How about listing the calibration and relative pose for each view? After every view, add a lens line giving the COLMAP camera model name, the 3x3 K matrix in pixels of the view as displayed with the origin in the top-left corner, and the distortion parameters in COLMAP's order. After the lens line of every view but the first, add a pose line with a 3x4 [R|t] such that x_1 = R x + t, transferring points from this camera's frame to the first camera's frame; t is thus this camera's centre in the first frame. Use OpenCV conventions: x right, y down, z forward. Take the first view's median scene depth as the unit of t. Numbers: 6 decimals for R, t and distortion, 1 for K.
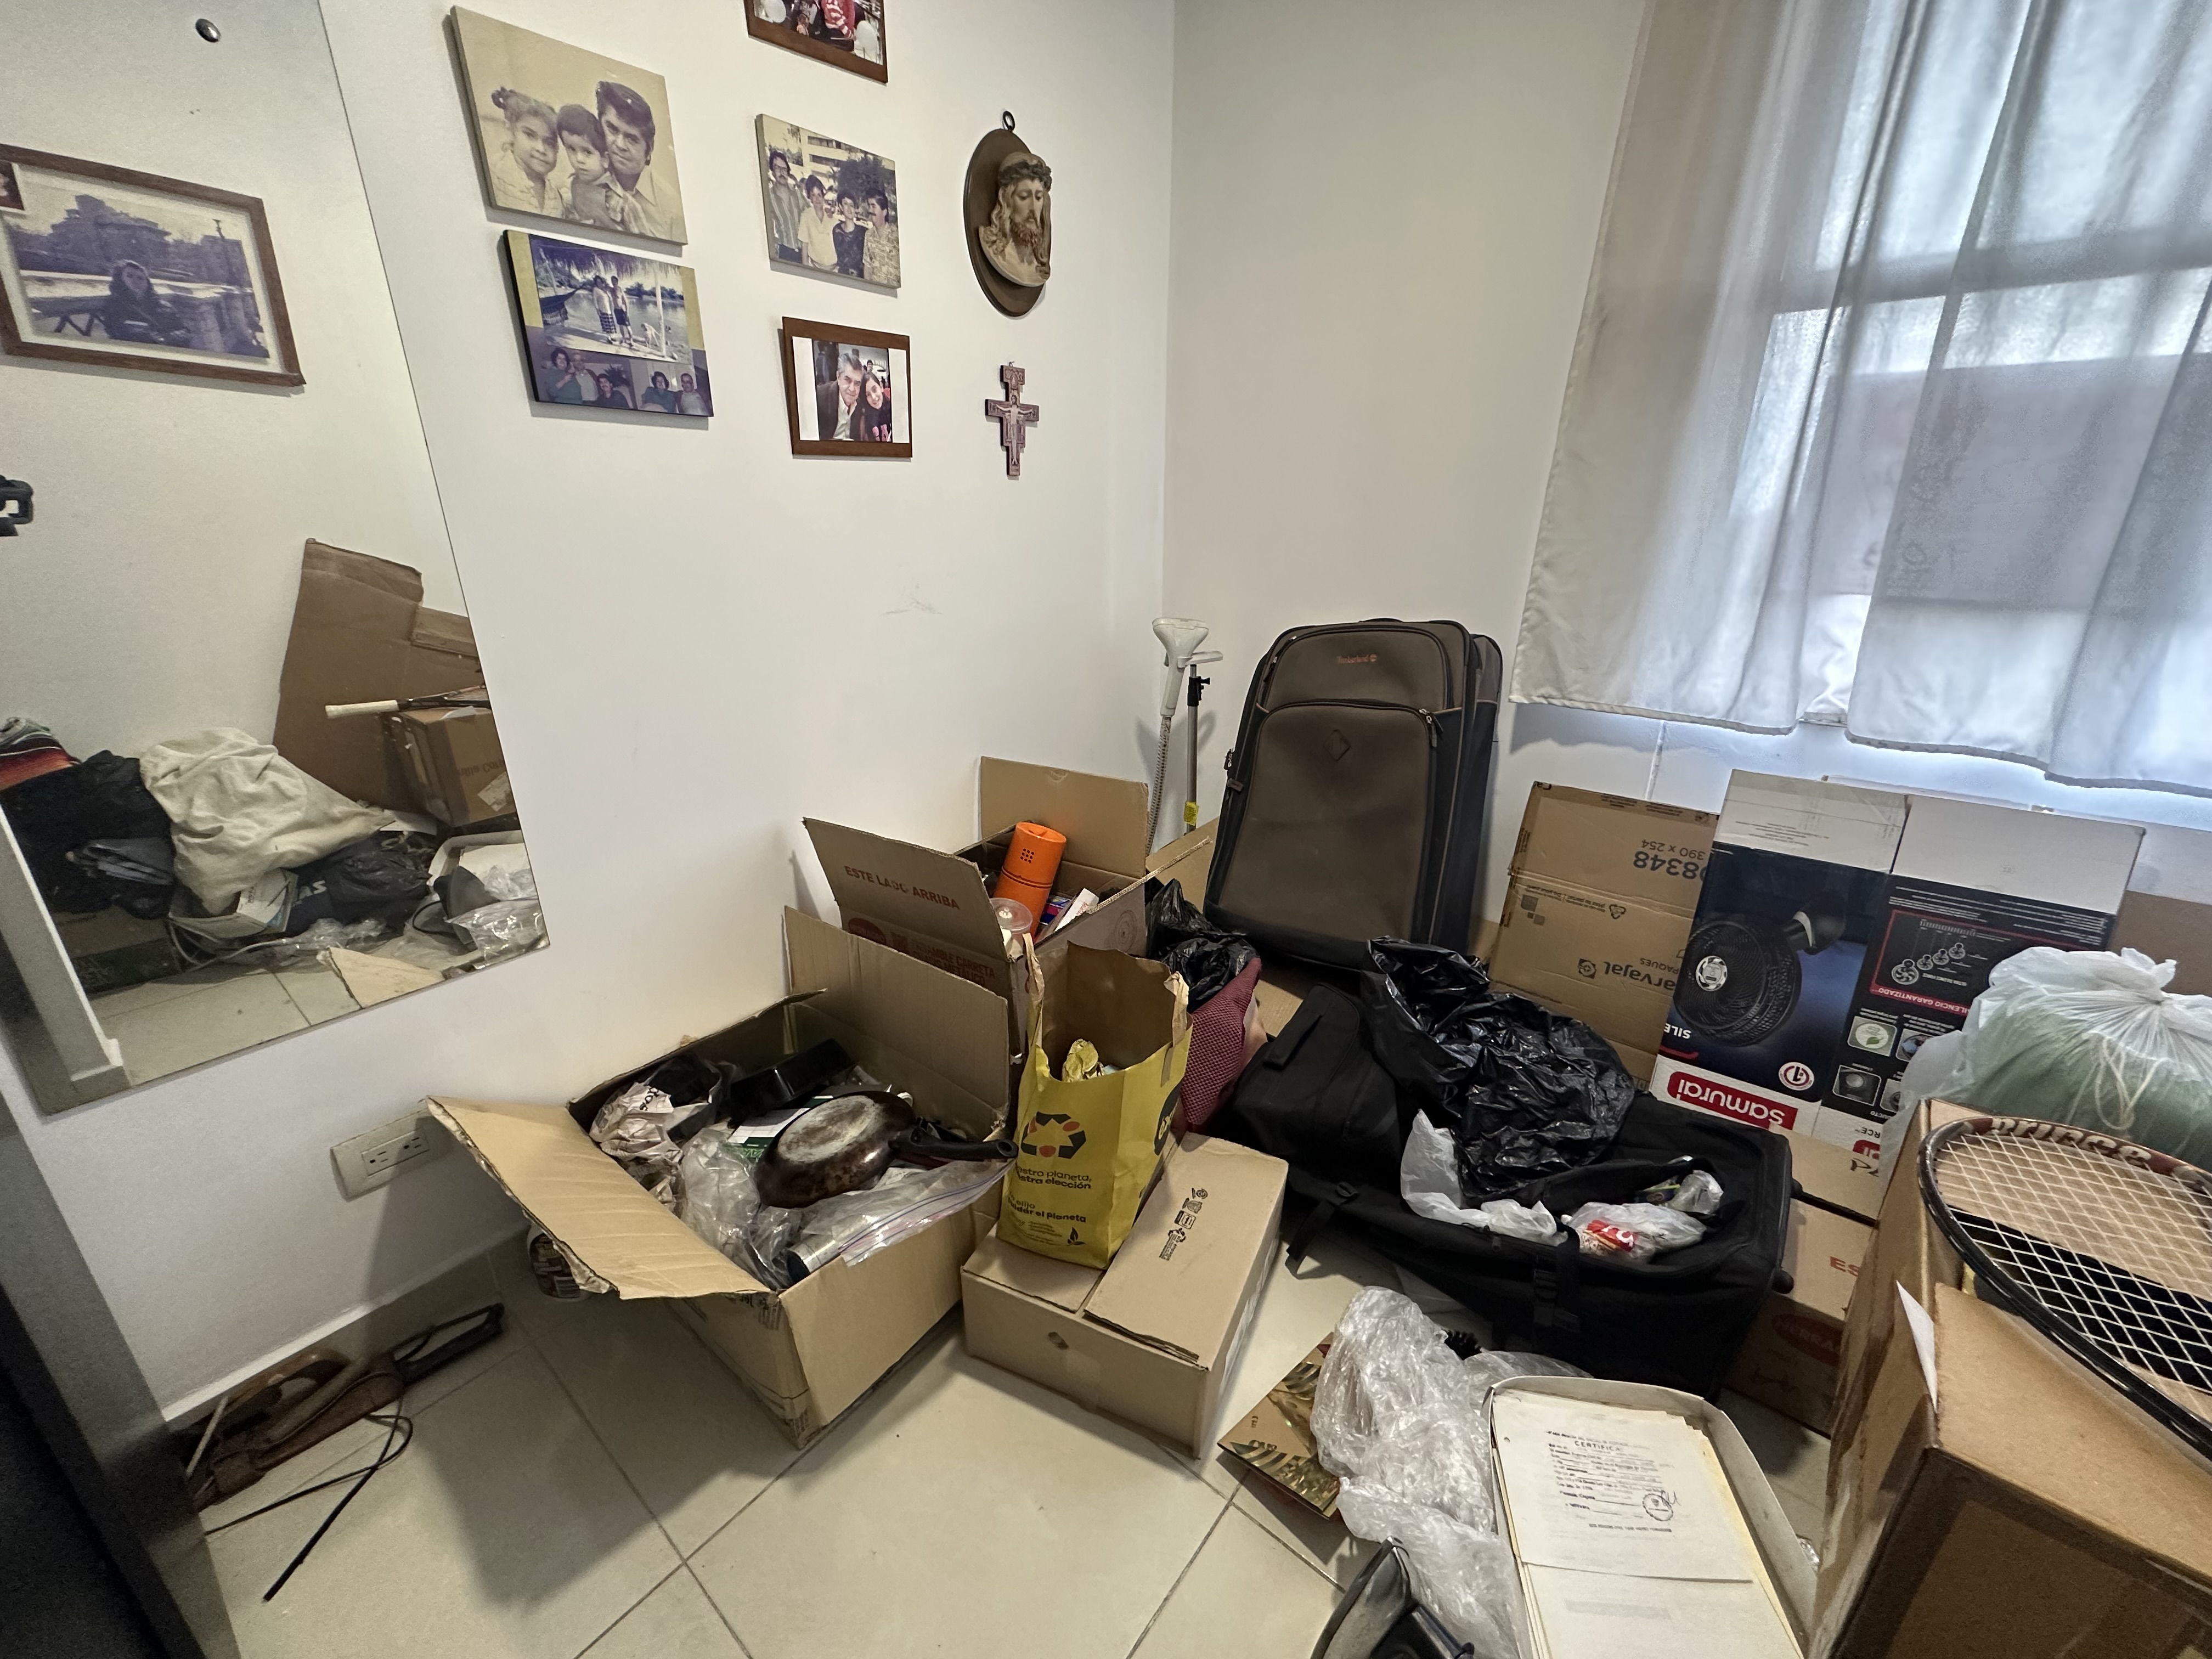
lens RADIAL K [[882.4, 0, 1106.0], [0, 882.4, 827.8], [0, 0, 1]] dist [-0.003415, 0.000863]
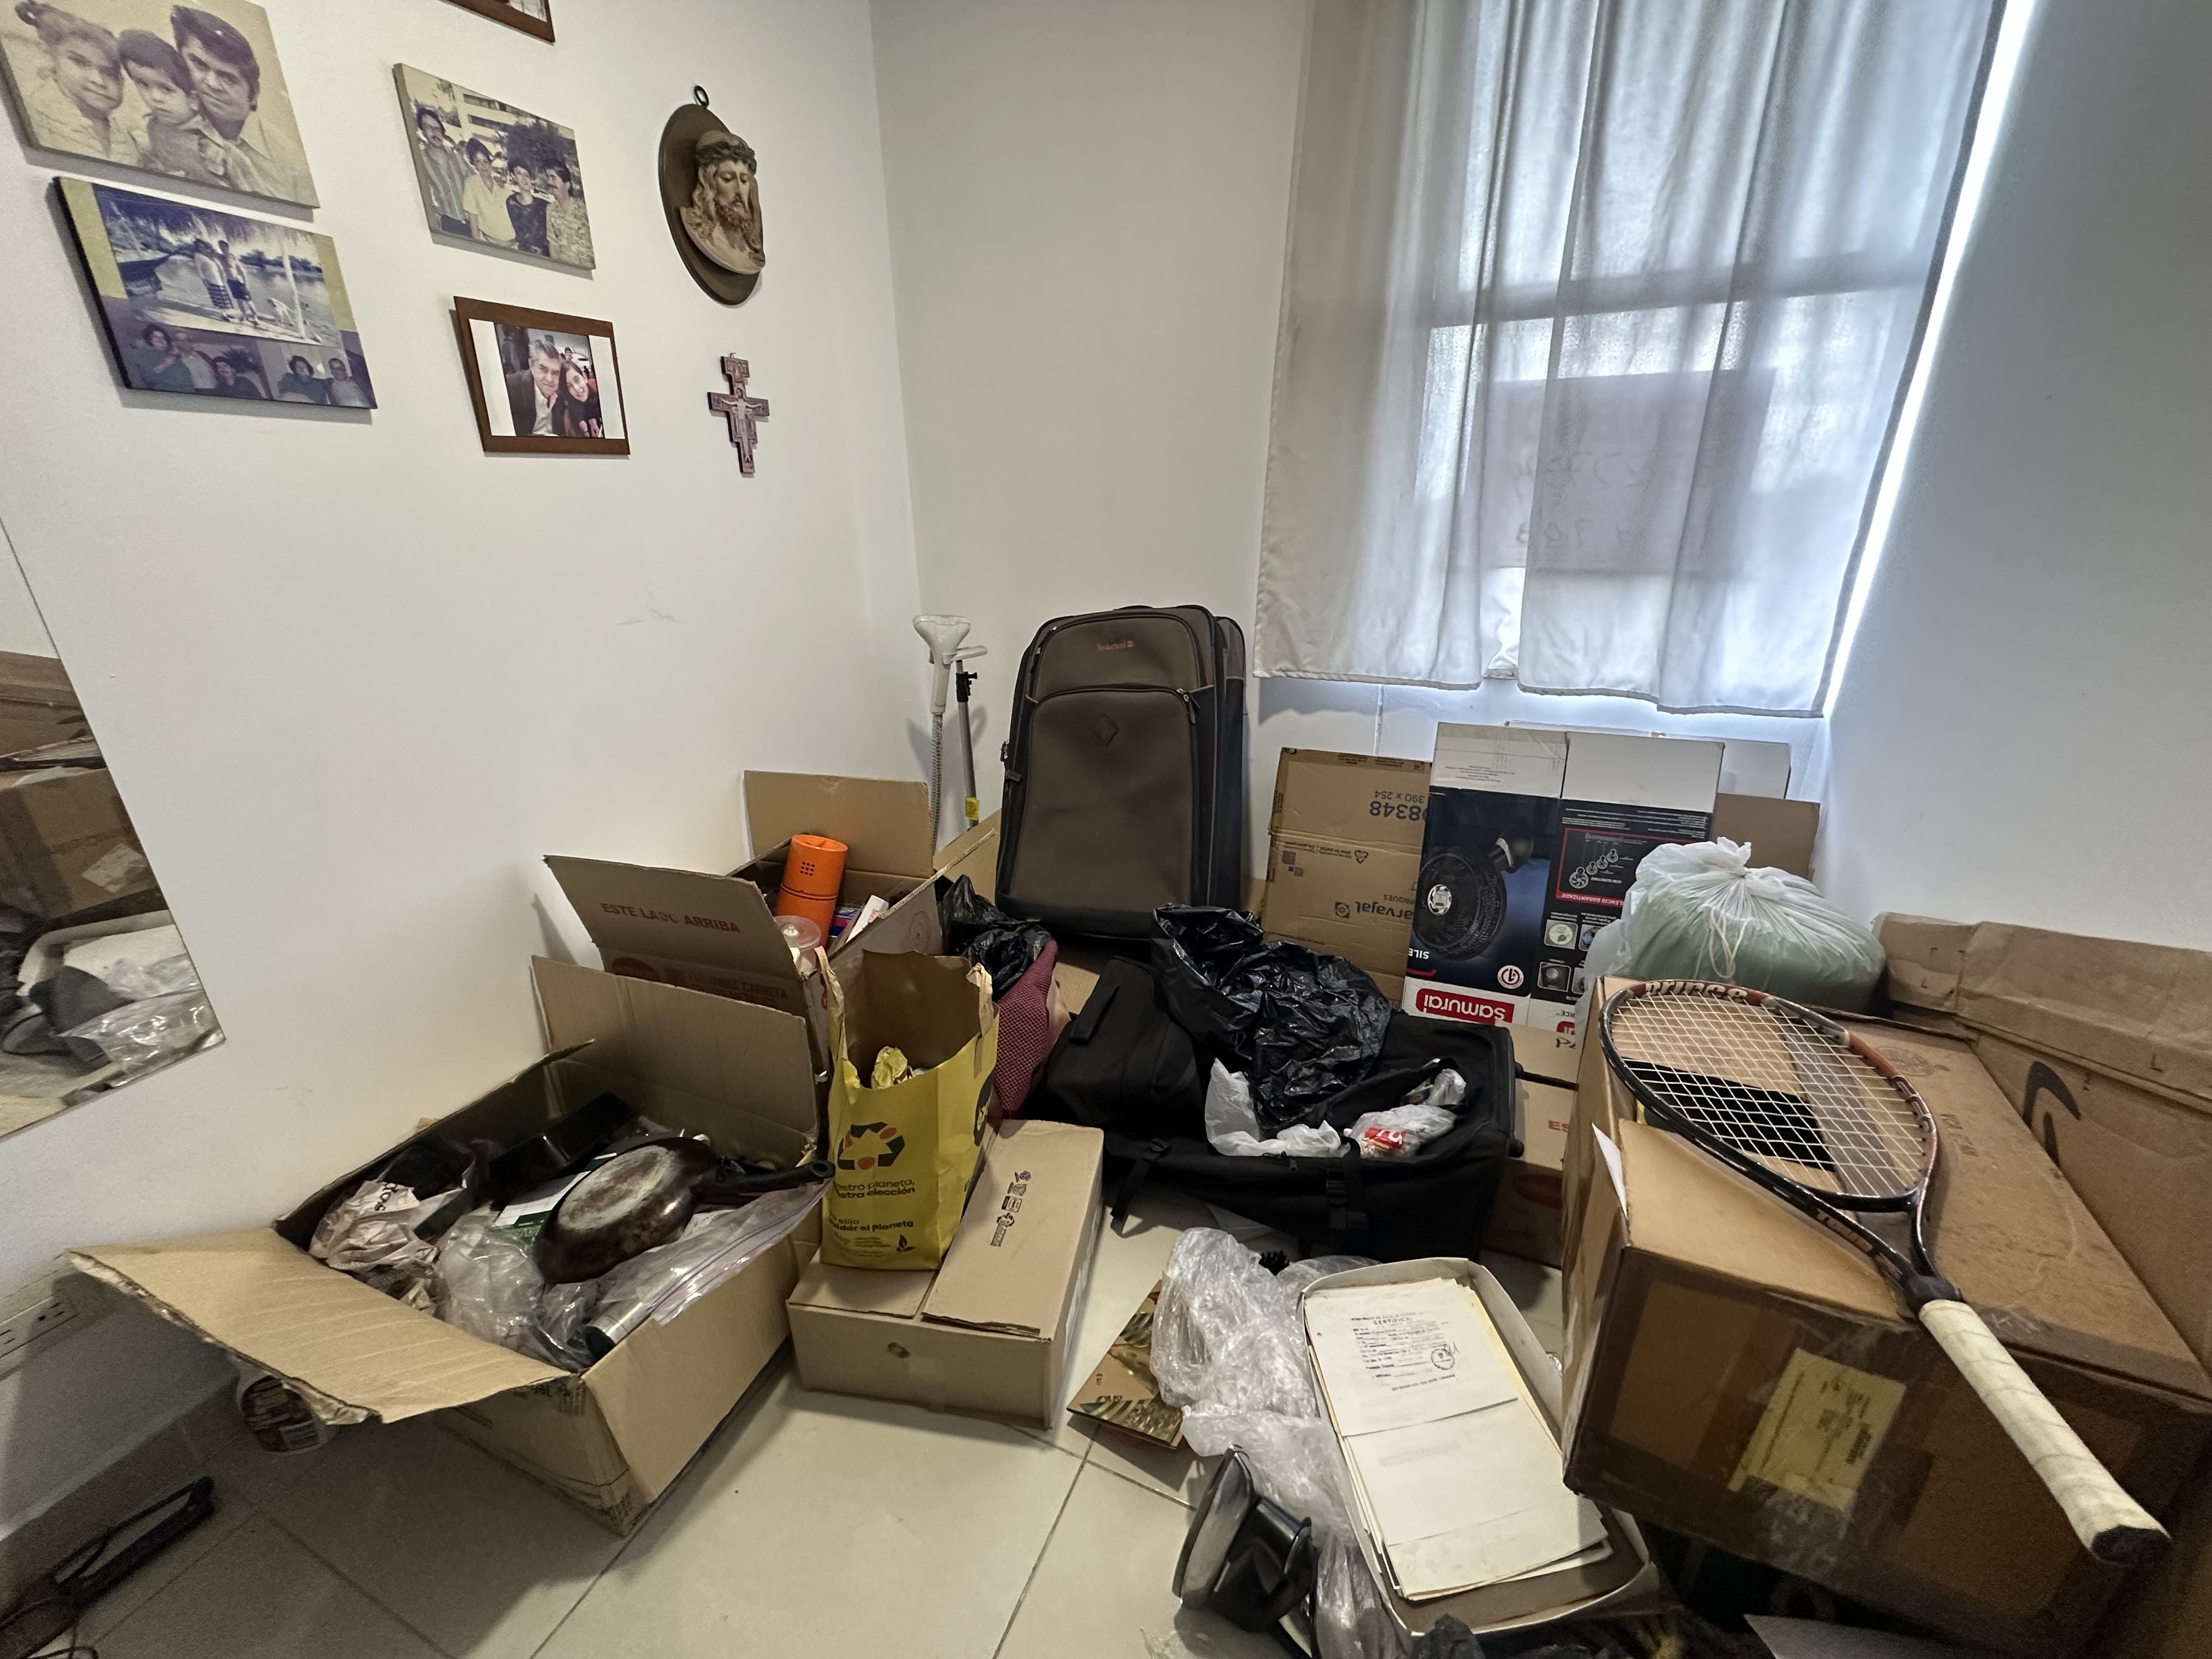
lens RADIAL K [[882.4, 0, 1105.7], [0, 882.4, 828.2], [0, 0, 1]] dist [-0.003415, 0.000863]
pose [[0.963825, -0.106408, 0.244375, -0.007954], [0.104890, 0.994297, 0.019255, 0.004272], [-0.245030, 0.007074, 0.969490, -0.016352]]
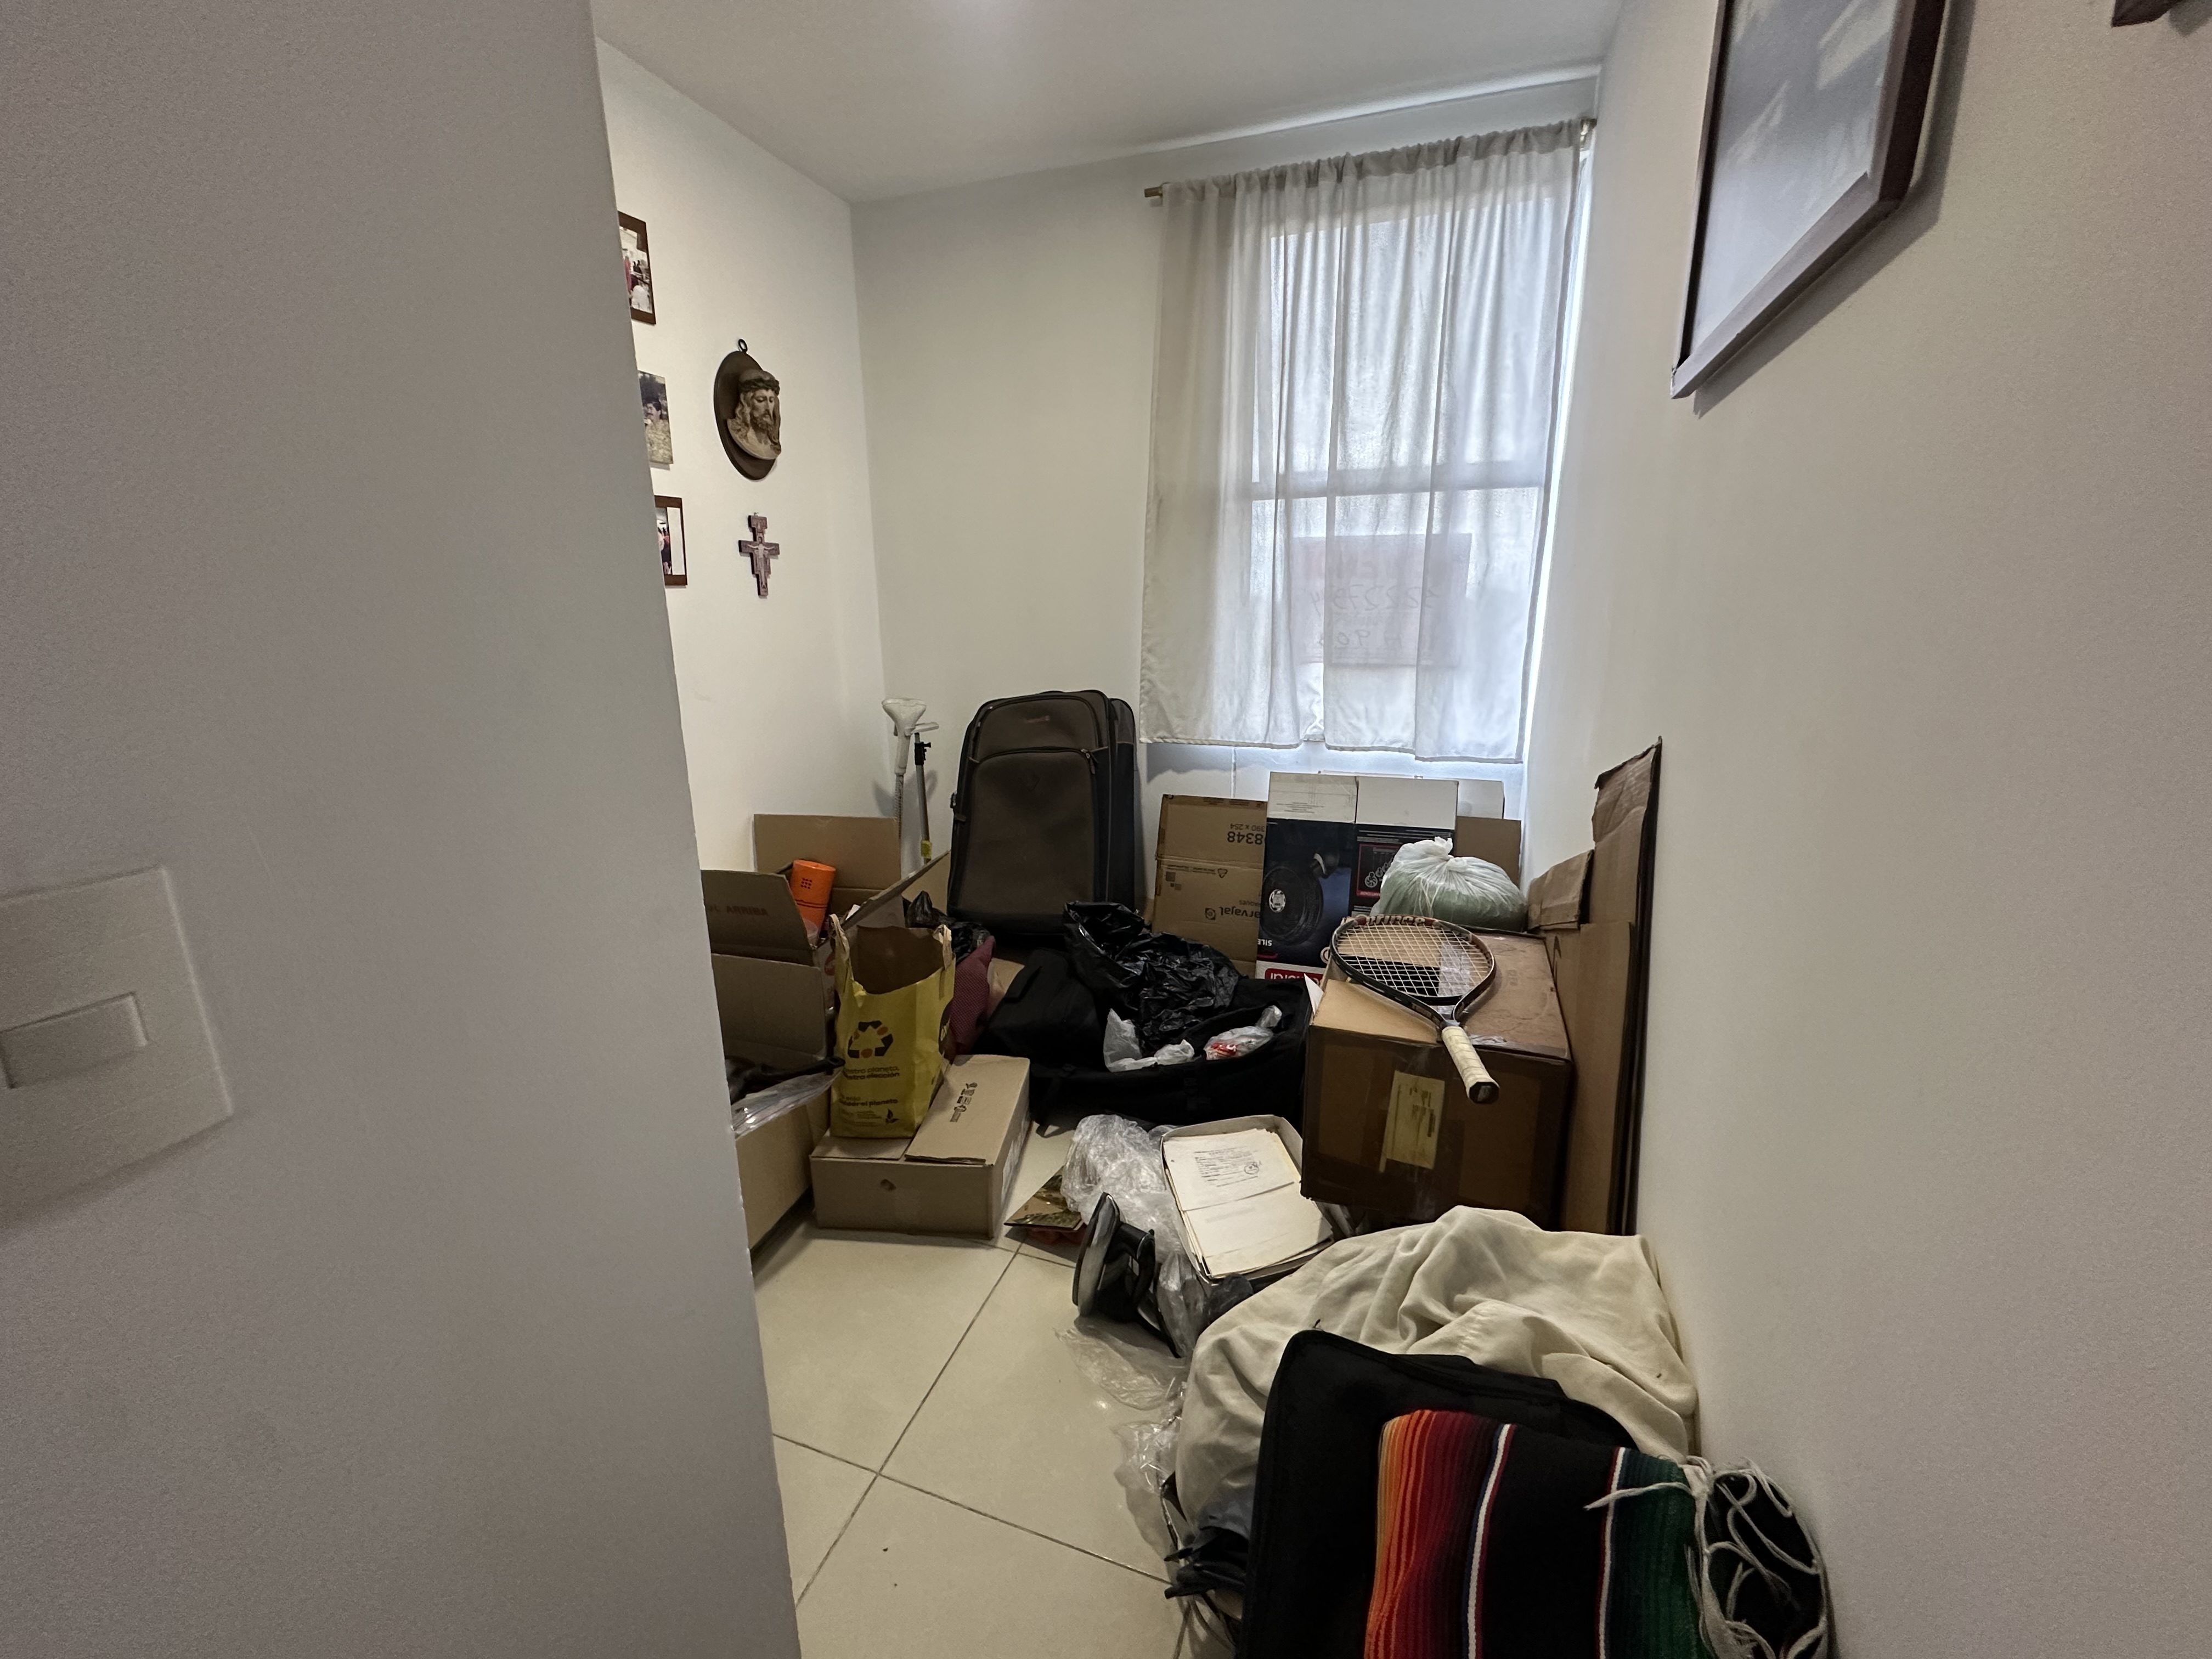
lens RADIAL K [[882.4, 0, 1105.7], [0, 882.4, 837.5], [0, 0, 1]] dist [-0.003415, 0.000863]
pose [[0.942223, -0.097392, 0.320515, -0.106653], [0.124693, 0.990015, -0.065738, 0.132670], [-0.310913, 0.101906, 0.944960, -0.454317]]
